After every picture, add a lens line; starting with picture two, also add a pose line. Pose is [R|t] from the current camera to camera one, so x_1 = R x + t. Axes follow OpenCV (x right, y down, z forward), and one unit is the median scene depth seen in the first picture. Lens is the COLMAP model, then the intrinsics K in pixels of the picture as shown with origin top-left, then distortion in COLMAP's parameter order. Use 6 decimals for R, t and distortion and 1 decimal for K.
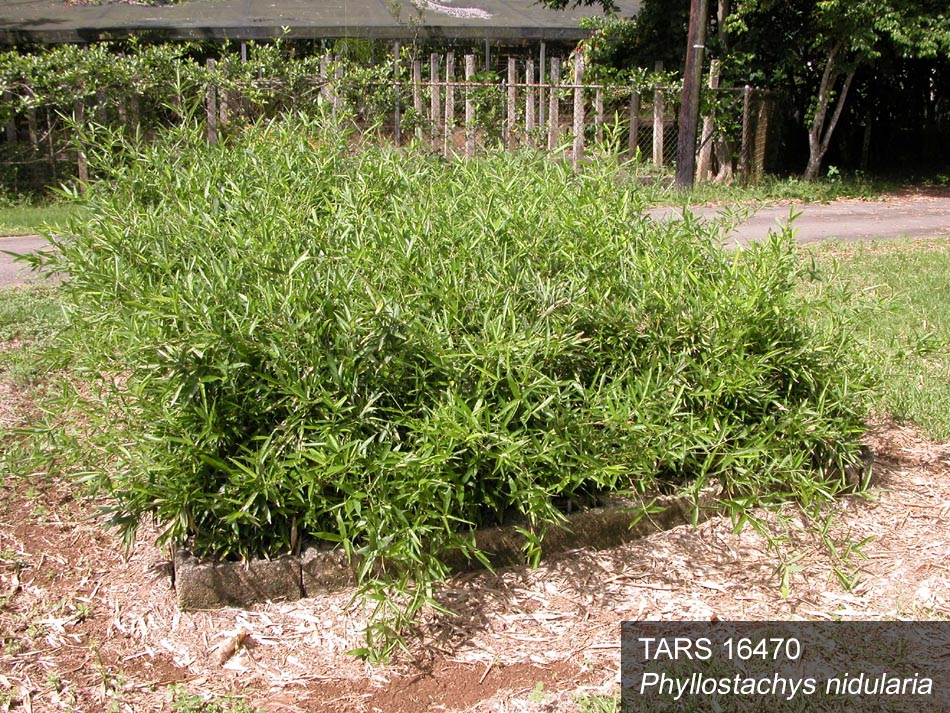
lens RADIAL K [[978.2, 0, 473.5], [0, 978.2, 354.4], [0, 0, 1]] dist [-0.130522, 0.000000]
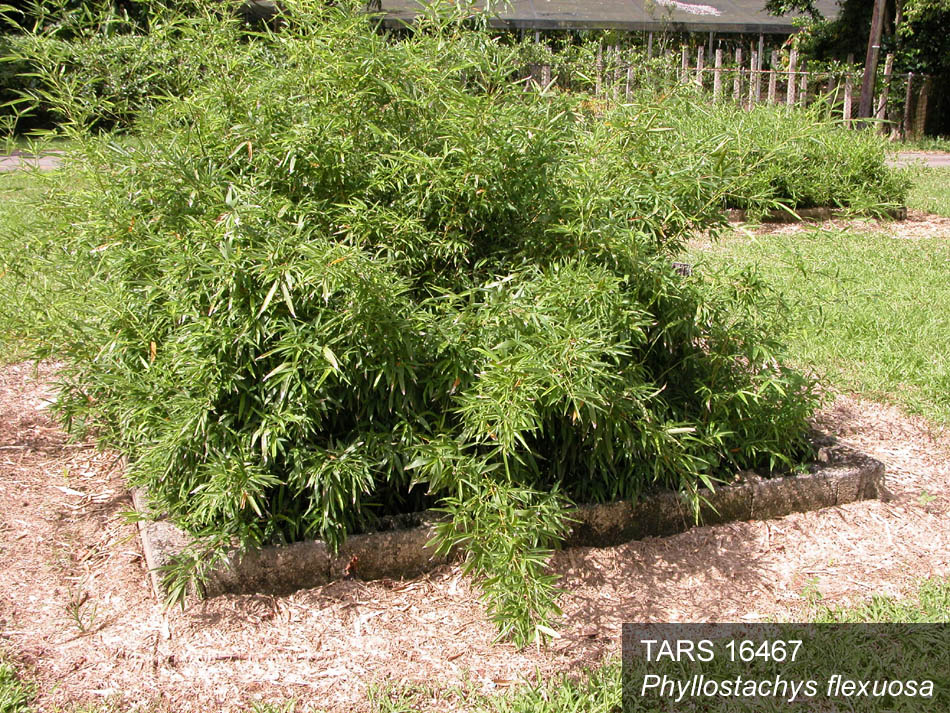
lens RADIAL K [[1270.5, 0, 479.4], [0, 1270.5, 361.1], [0, 0, 1]] dist [-0.020321, 0.000000]
pose [[0.993790, 0.041182, -0.103369, -0.136109], [-0.044228, 0.998647, -0.027347, 0.218862], [0.102103, 0.031749, 0.994267, -0.887145]]
